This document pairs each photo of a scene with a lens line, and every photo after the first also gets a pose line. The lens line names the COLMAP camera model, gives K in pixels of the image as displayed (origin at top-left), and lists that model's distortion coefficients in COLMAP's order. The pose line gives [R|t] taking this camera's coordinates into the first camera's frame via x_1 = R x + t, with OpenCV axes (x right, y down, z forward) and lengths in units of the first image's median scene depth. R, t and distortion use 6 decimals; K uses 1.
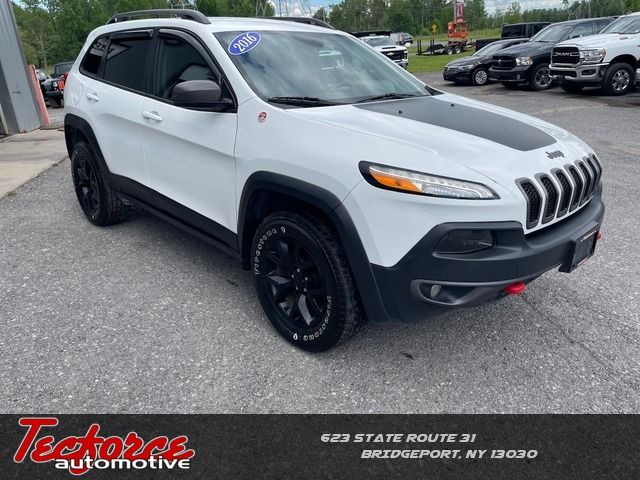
lens RADIAL K [[490.7, 0, 317.4], [0, 490.7, 236.7], [0, 0, 1]] dist [0.079448, -0.108853]
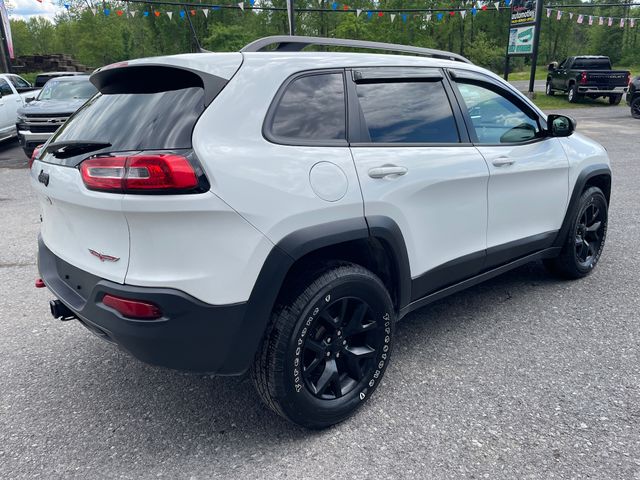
lens RADIAL K [[490.7, 0, 317.4], [0, 490.7, 236.7], [0, 0, 1]] dist [0.079448, -0.108853]
pose [[0.030749, -0.254769, 0.966513, -0.201618], [0.380916, 0.896985, 0.224323, -0.072534], [-0.924098, 0.361263, 0.124627, 0.199969]]
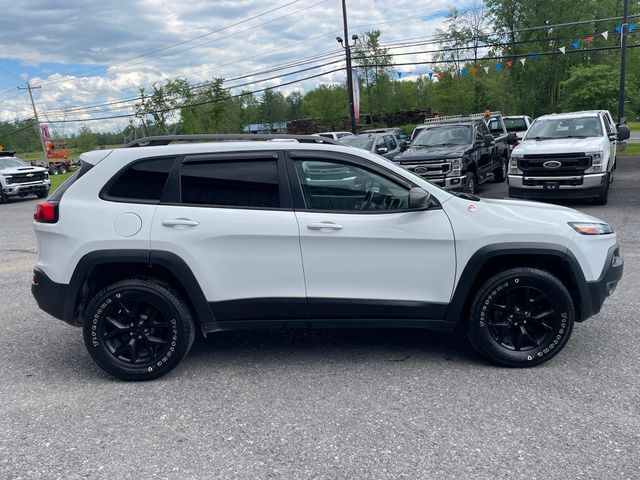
lens RADIAL K [[490.7, 0, 317.4], [0, 490.7, 236.7], [0, 0, 1]] dist [0.079448, -0.108853]
pose [[0.682433, -0.129647, 0.719358, -0.178003], [0.285774, 0.953136, -0.099324, -0.019003], [-0.672769, 0.273356, 0.687502, 0.044964]]
